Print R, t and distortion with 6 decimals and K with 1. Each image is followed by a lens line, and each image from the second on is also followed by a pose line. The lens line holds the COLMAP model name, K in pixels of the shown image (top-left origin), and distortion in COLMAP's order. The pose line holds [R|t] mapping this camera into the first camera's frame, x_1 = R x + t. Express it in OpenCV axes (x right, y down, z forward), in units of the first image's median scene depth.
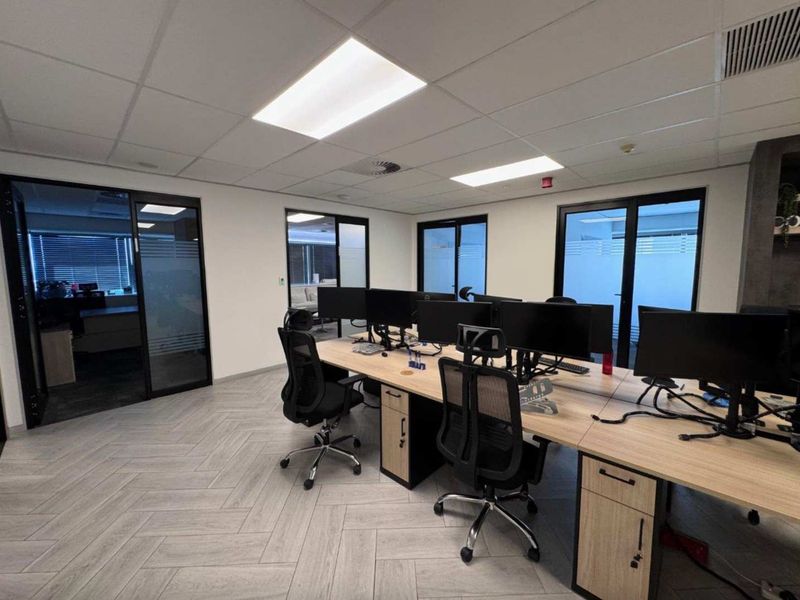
lens RADIAL K [[321.9, 0, 400.8], [0, 321.9, 297.9], [0, 0, 1]] dist [0.000553, 0.000143]
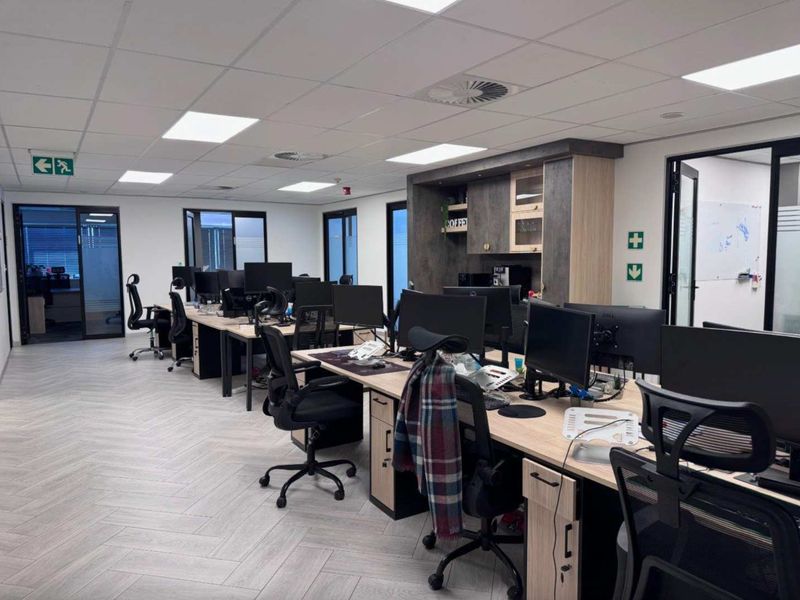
lens RADIAL K [[513.2, 0, 401.7], [0, 513.2, 333.3], [0, 0, 1]] dist [0.059981, -0.000597]
pose [[0.976938, 0.031529, -0.211183, 2.249328], [-0.019584, 0.998100, 0.058418, 0.200264], [0.212624, -0.052935, 0.975699, -2.090164]]
